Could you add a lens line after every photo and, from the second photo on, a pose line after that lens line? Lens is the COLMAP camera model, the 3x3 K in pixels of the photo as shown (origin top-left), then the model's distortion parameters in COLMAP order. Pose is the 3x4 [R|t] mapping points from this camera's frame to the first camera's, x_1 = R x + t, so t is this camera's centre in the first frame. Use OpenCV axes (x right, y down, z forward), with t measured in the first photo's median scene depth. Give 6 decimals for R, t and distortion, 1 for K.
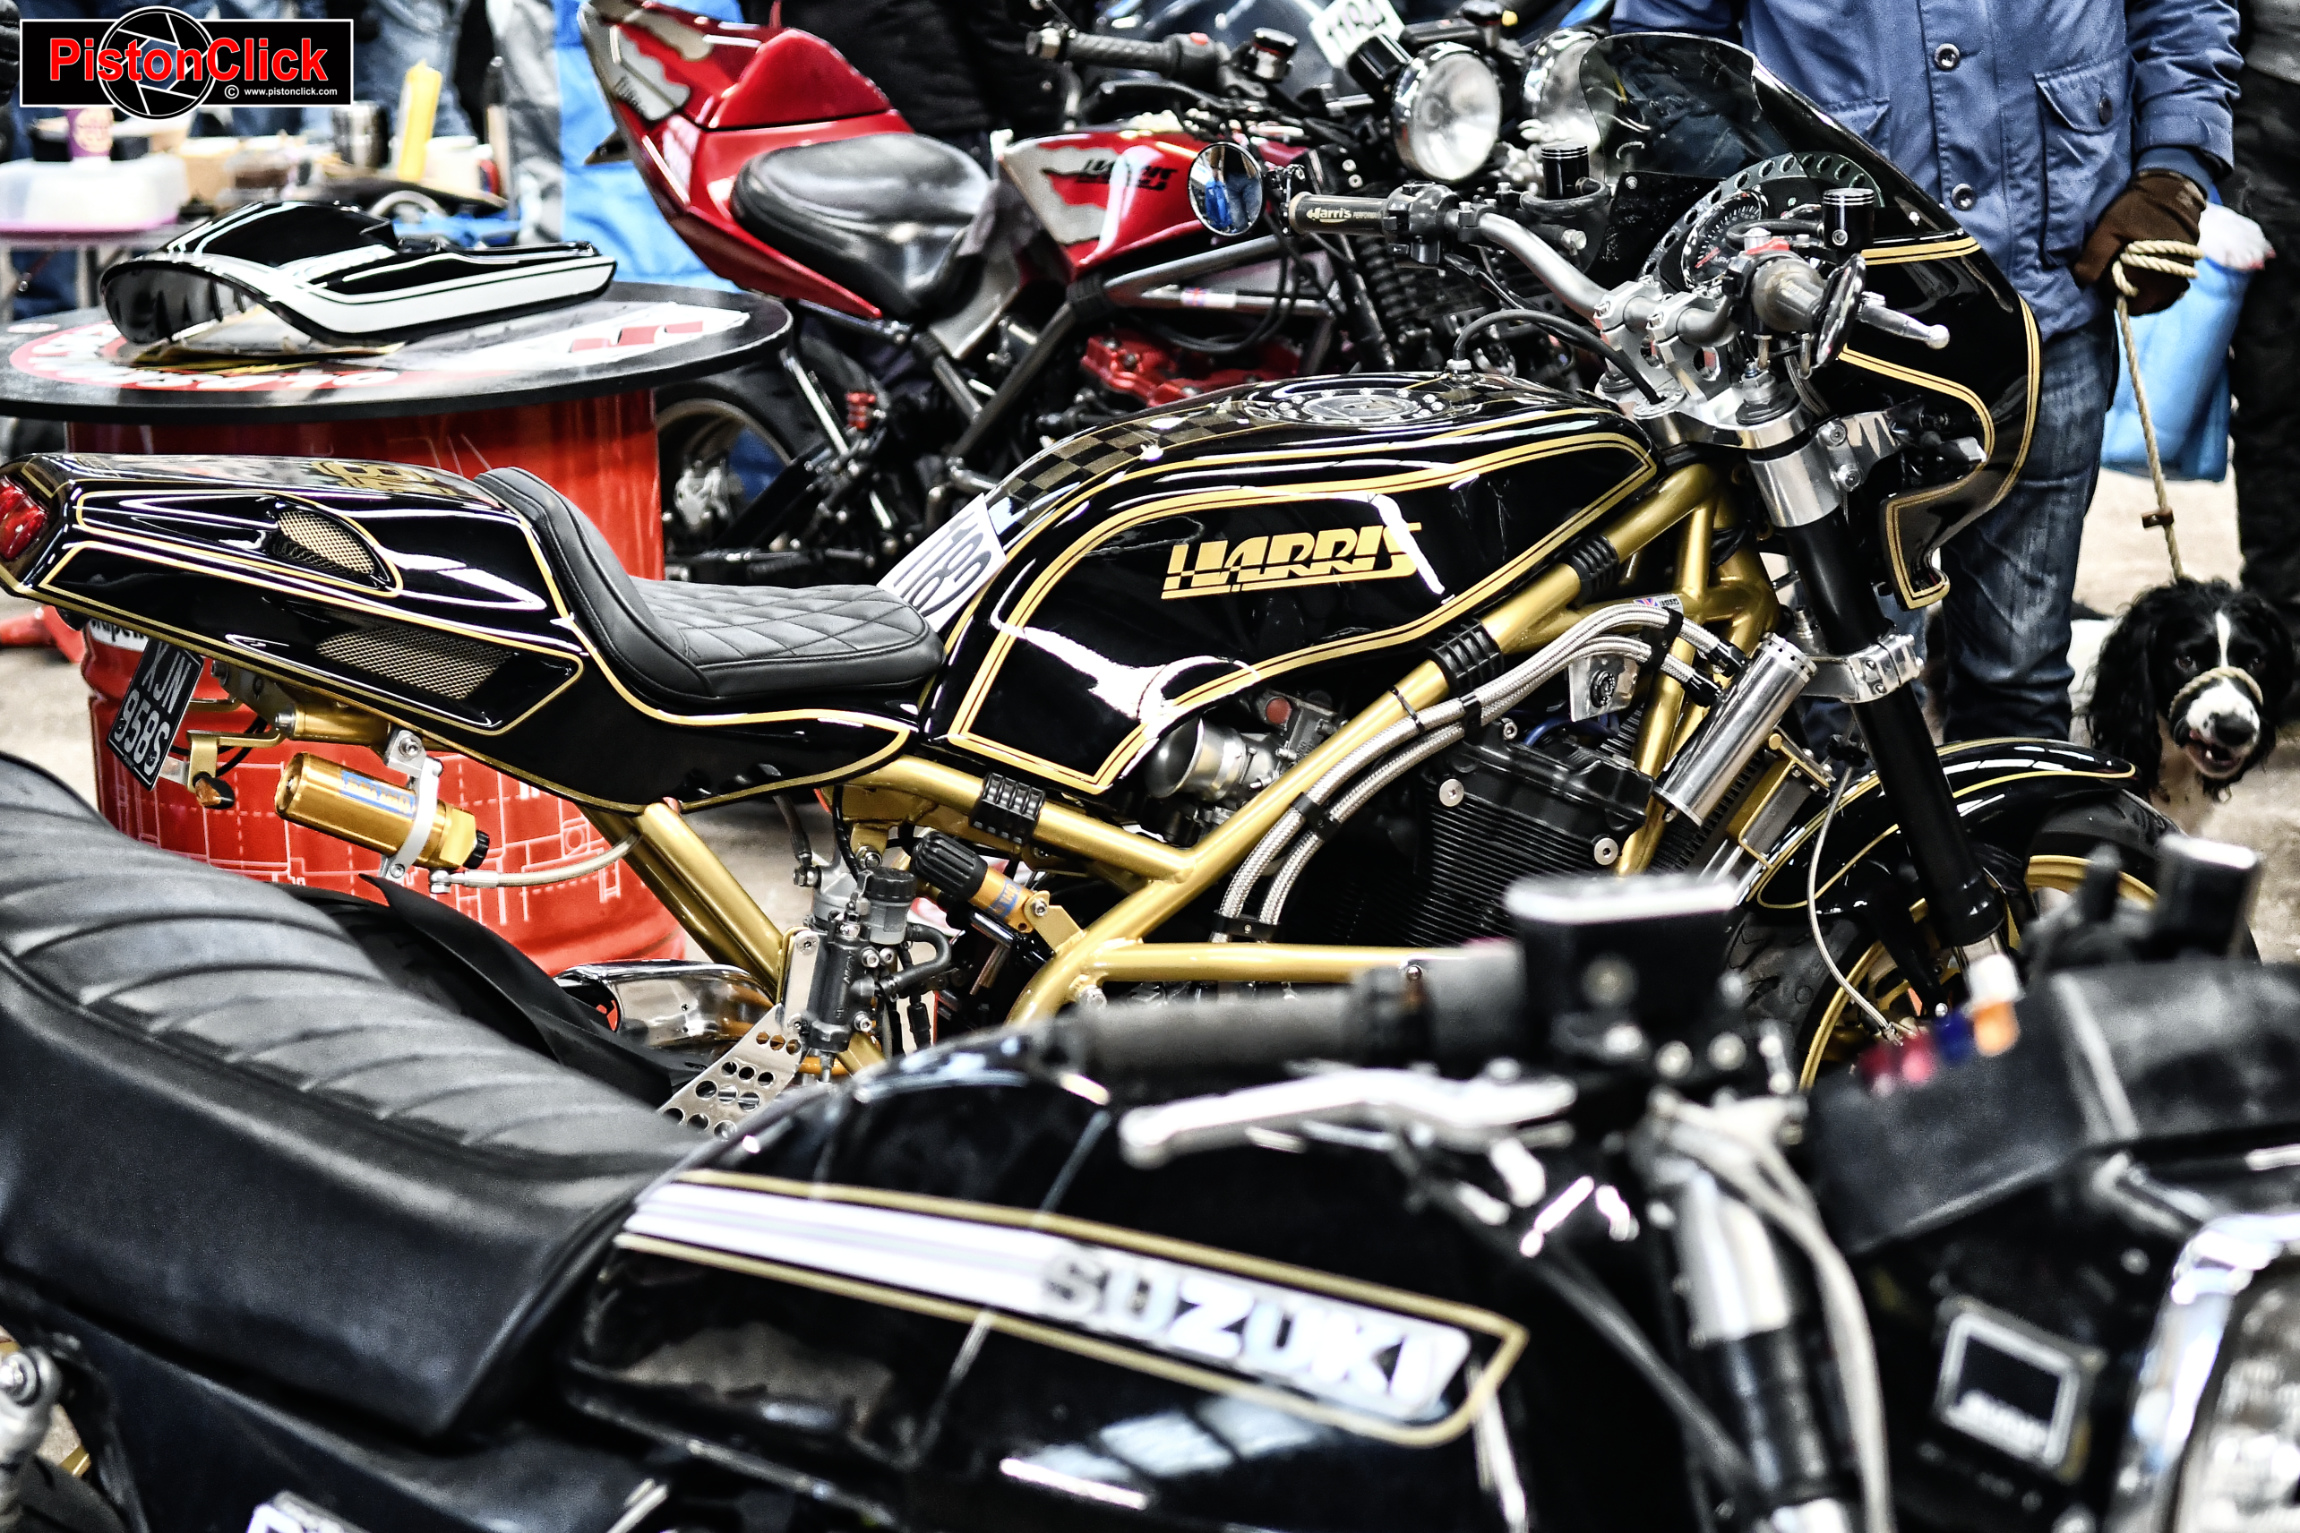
lens RADIAL K [[4859.7, 0, 1152.0], [0, 4859.7, 765.6], [0, 0, 1]] dist [-0.049015, 0.000000]
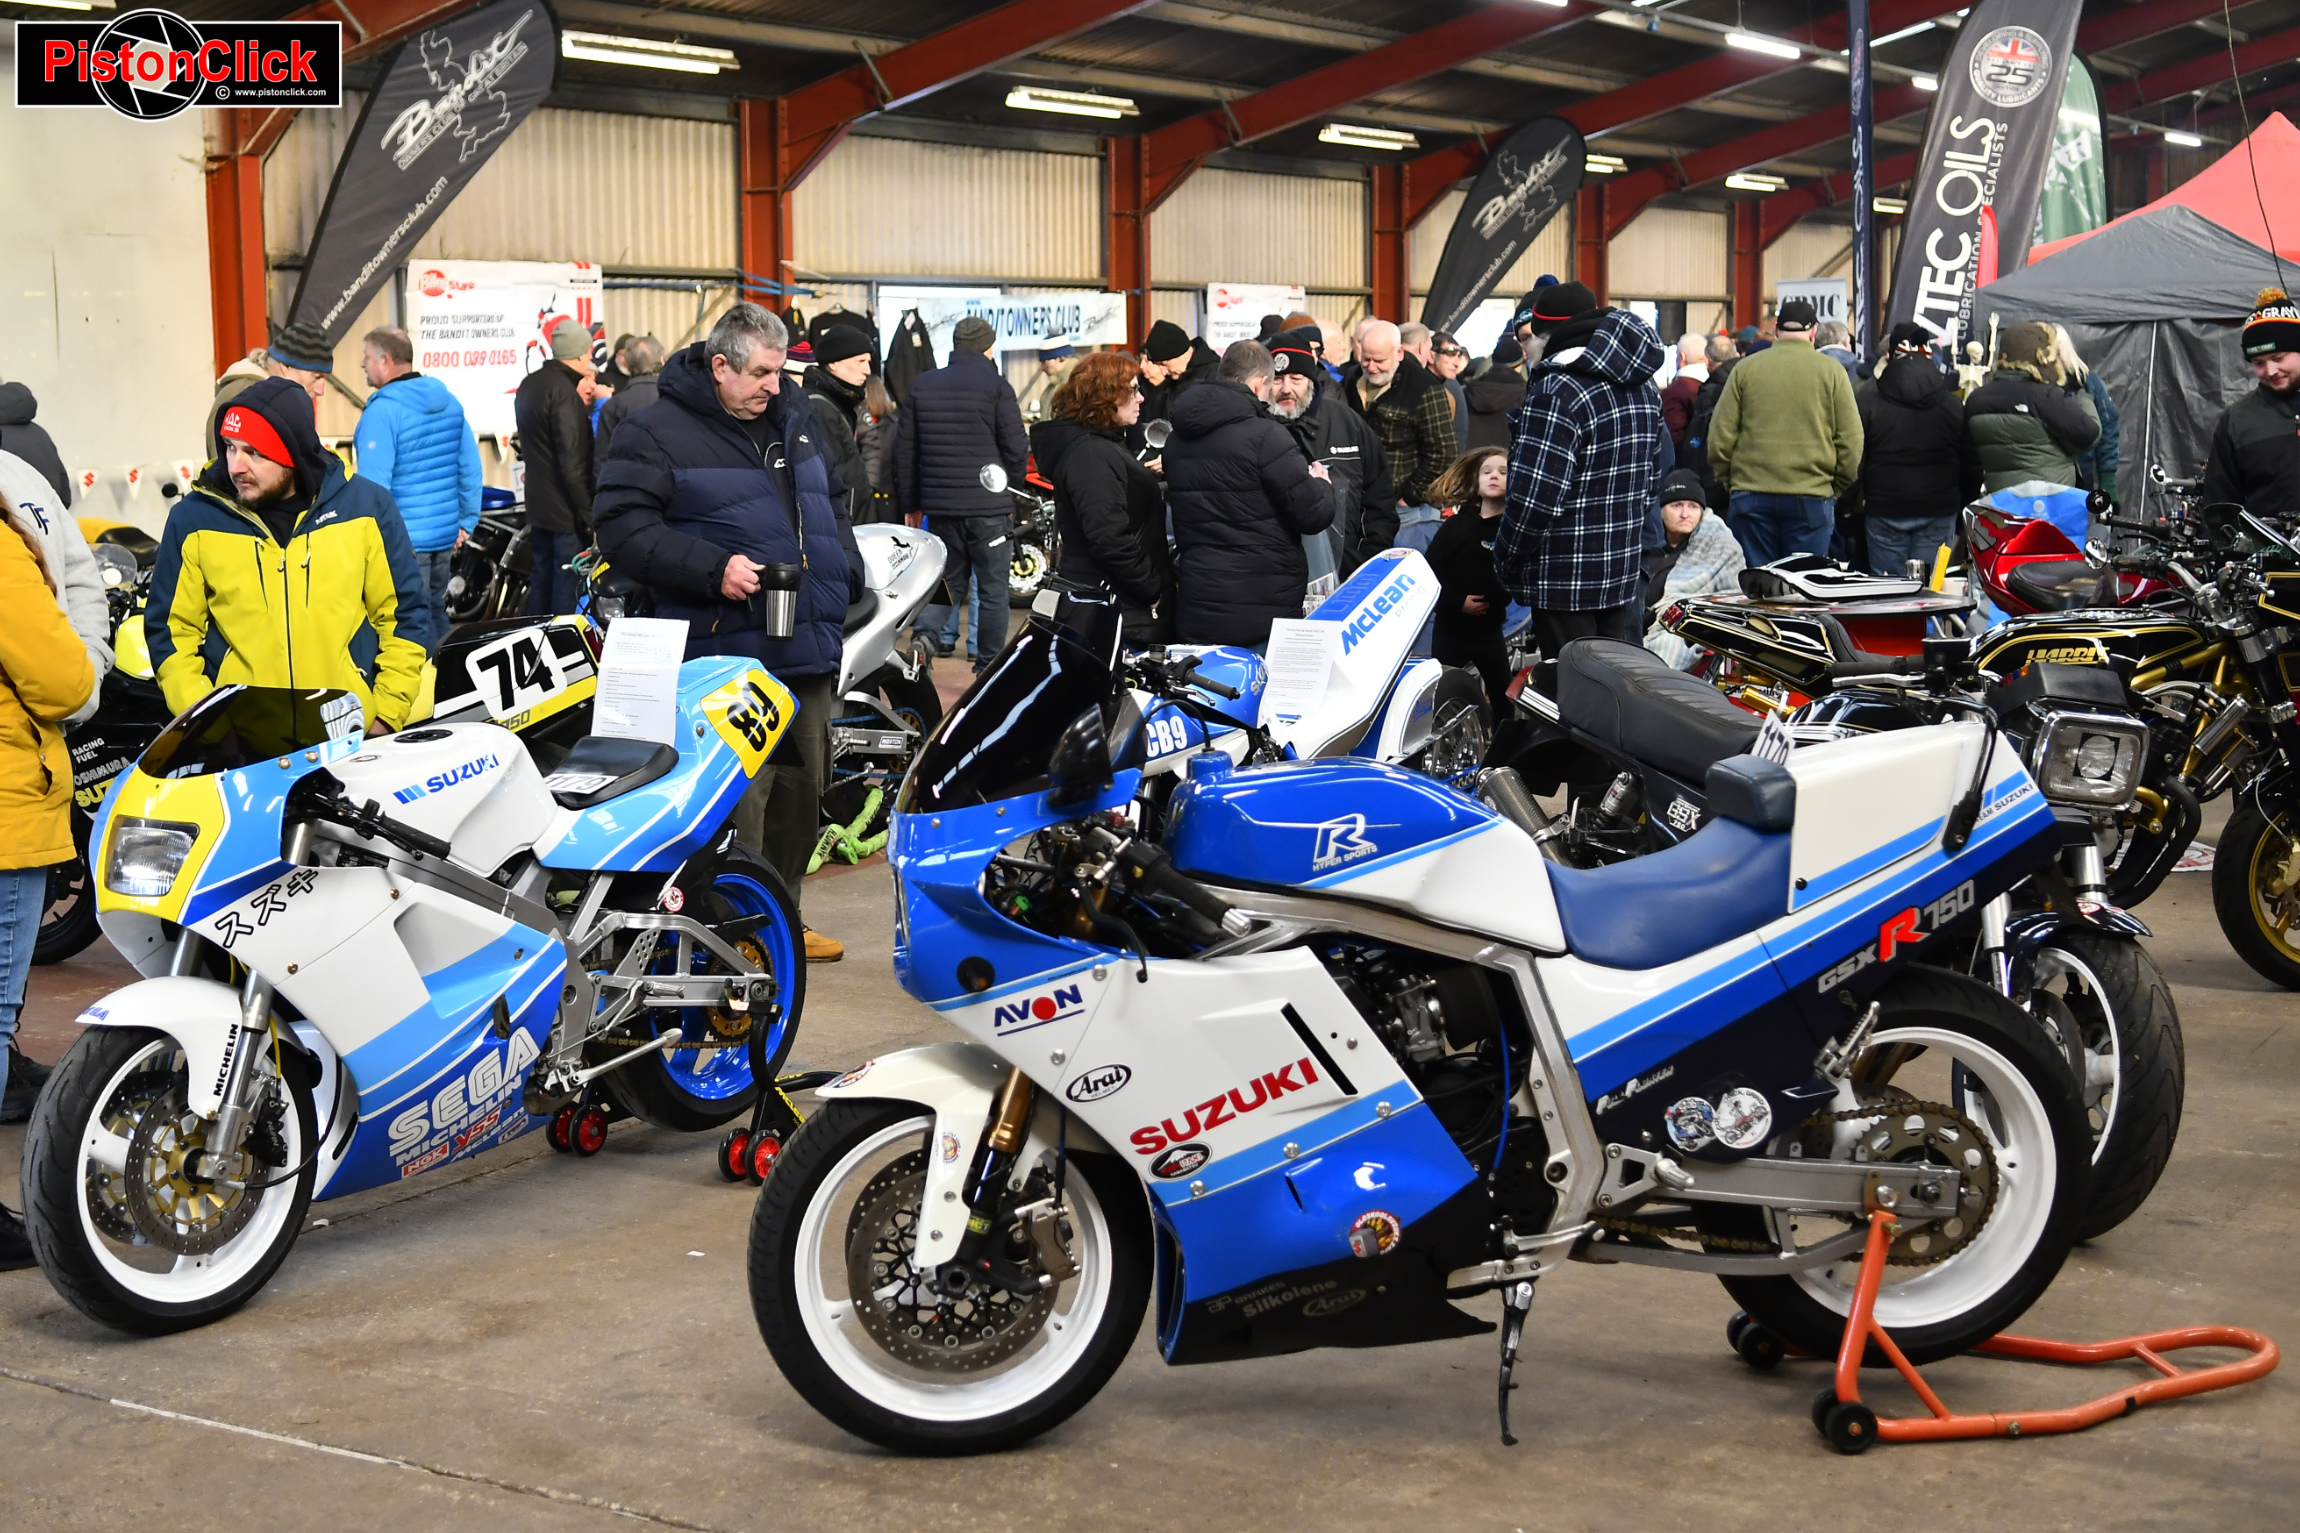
lens RADIAL K [[3029.7, 0, 1150.9], [0, 3029.7, 768.4], [0, 0, 1]] dist [-0.011260, 0.000000]
pose [[0.886669, 0.073260, -0.456564, 0.394816], [-0.116696, 0.990862, -0.067638, 0.227340], [0.447436, 0.113252, 0.887116, -0.992794]]
